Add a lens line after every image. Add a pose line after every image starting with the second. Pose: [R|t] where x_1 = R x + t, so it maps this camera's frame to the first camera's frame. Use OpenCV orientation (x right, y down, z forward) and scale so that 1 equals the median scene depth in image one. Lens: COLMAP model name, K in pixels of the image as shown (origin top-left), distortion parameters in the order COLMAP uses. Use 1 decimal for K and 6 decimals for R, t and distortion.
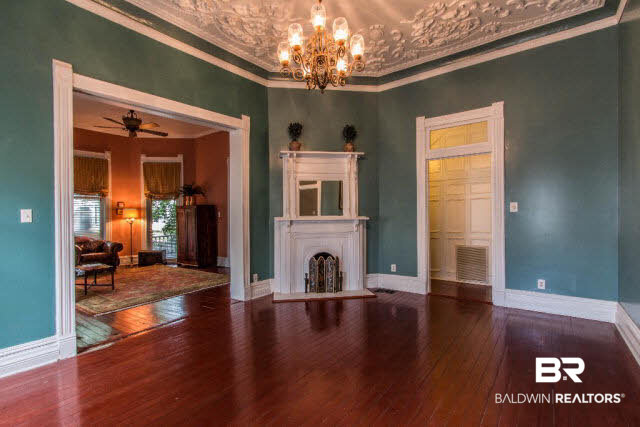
lens RADIAL K [[300.2, 0, 320.0], [0, 300.2, 213.5], [0, 0, 1]] dist [0.001294, 0.000155]
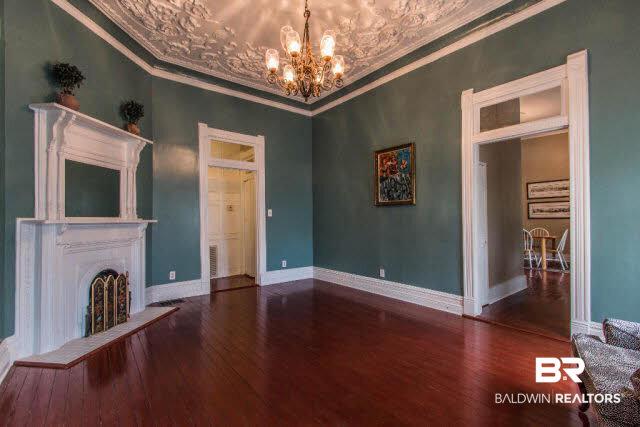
lens RADIAL K [[287.6, 0, 320.0], [0, 287.6, 213.5], [0, 0, 1]] dist [0.001082, 0.000204]
pose [[0.255094, 0.030916, 0.966422, -0.513803], [-0.003132, 0.999510, -0.031147, 0.019070], [-0.966911, 0.004919, 0.255066, 0.358746]]
